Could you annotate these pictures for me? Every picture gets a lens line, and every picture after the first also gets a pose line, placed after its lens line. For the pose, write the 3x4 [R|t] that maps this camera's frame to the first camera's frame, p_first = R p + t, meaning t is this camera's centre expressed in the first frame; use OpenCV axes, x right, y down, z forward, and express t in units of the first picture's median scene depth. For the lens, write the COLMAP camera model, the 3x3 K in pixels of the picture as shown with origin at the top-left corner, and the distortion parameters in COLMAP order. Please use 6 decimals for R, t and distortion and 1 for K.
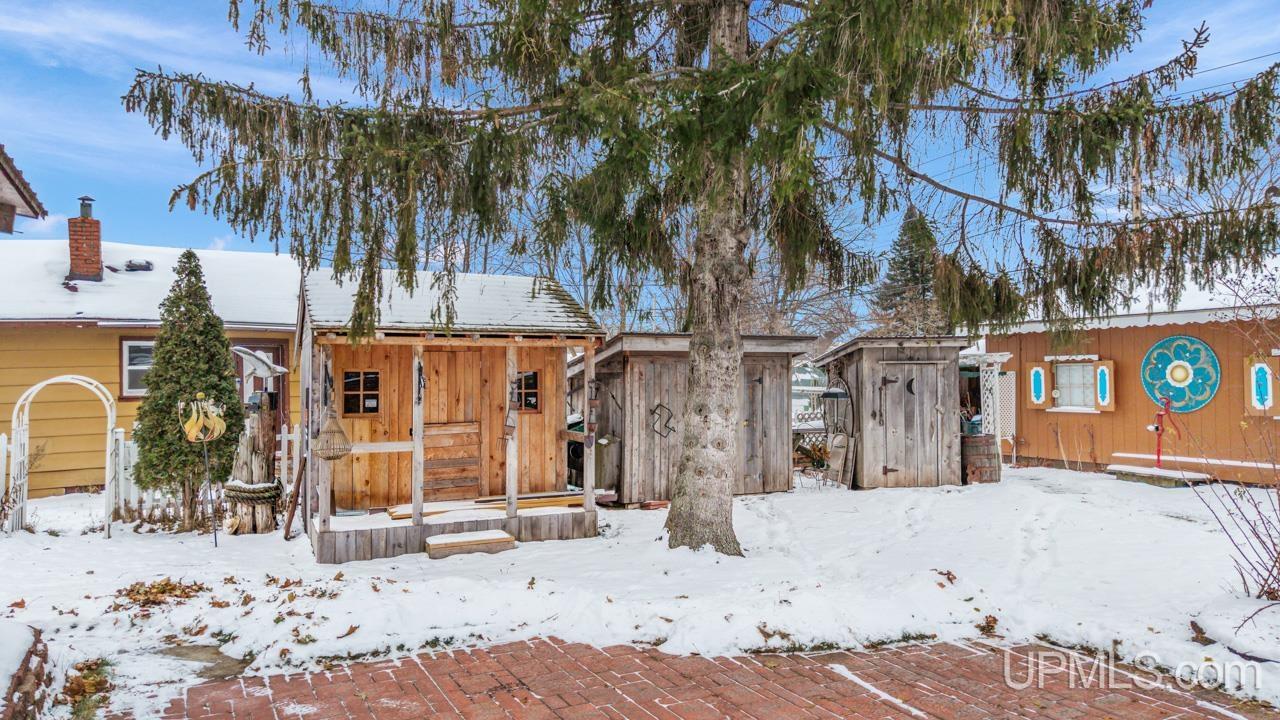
lens RADIAL K [[859.4, 0, 642.2], [0, 859.4, 362.6], [0, 0, 1]] dist [0.048778, -0.009002]
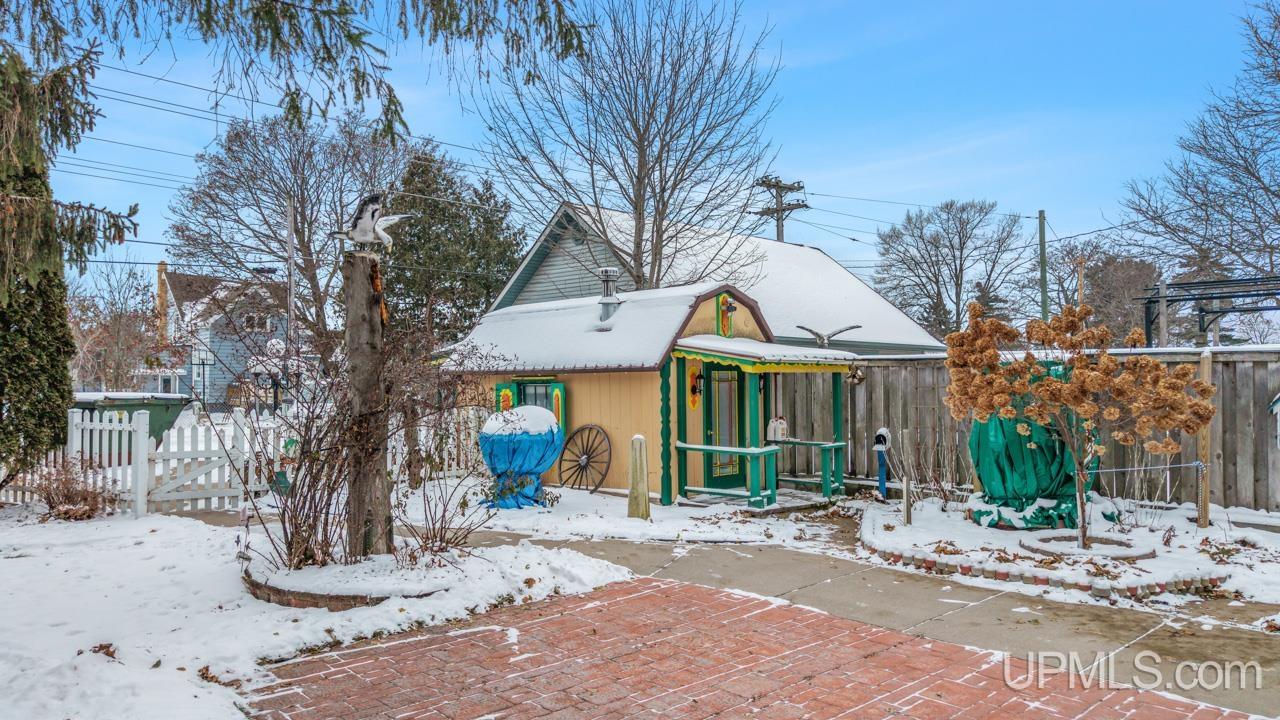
lens RADIAL K [[859.4, 0, 640.1], [0, 859.4, 367.1], [0, 0, 1]] dist [0.048778, -0.009002]
pose [[-0.233259, 0.024052, 0.972117, -0.173941], [-0.017627, 0.999425, -0.028957, 0.007796], [-0.972255, -0.023889, -0.232701, 0.270732]]
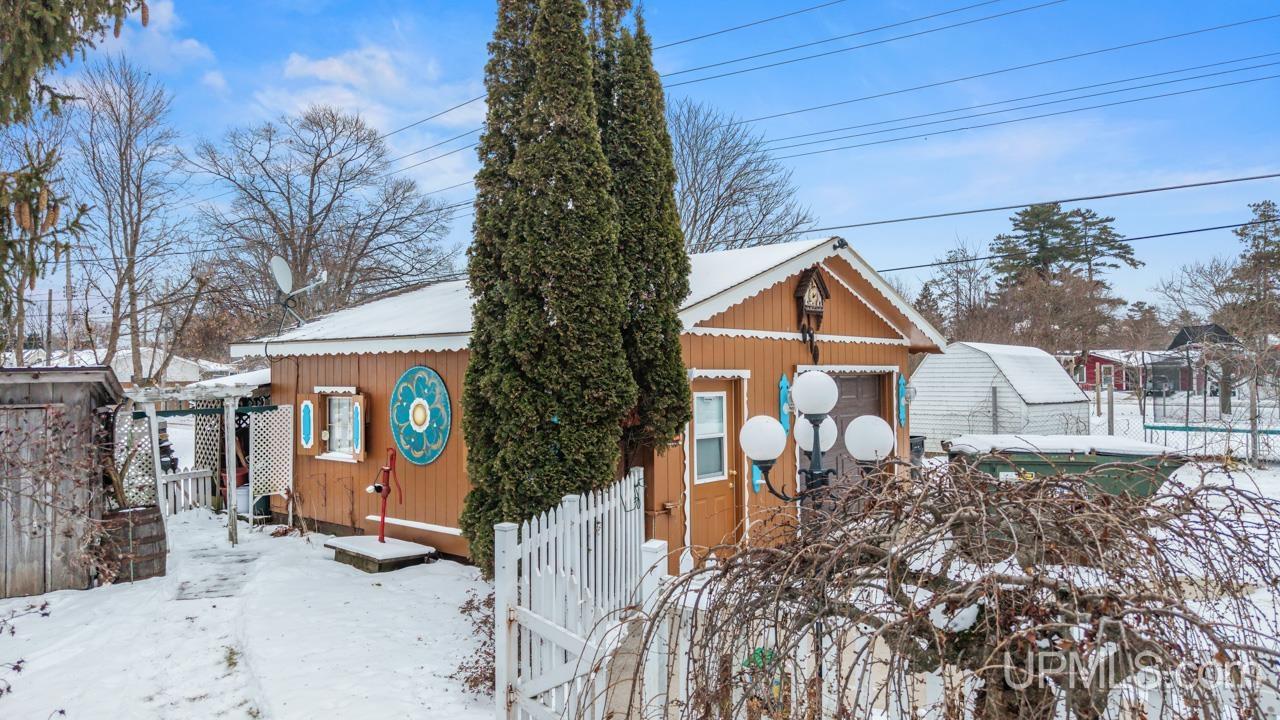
lens RADIAL K [[859.4, 0, 637.4], [0, 859.4, 360.1], [0, 0, 1]] dist [0.048778, -0.009002]
pose [[0.940330, 0.003079, 0.340249, 0.543130], [-0.006174, 0.999949, 0.008014, -0.043912], [-0.340207, -0.009637, 0.940301, 0.217398]]
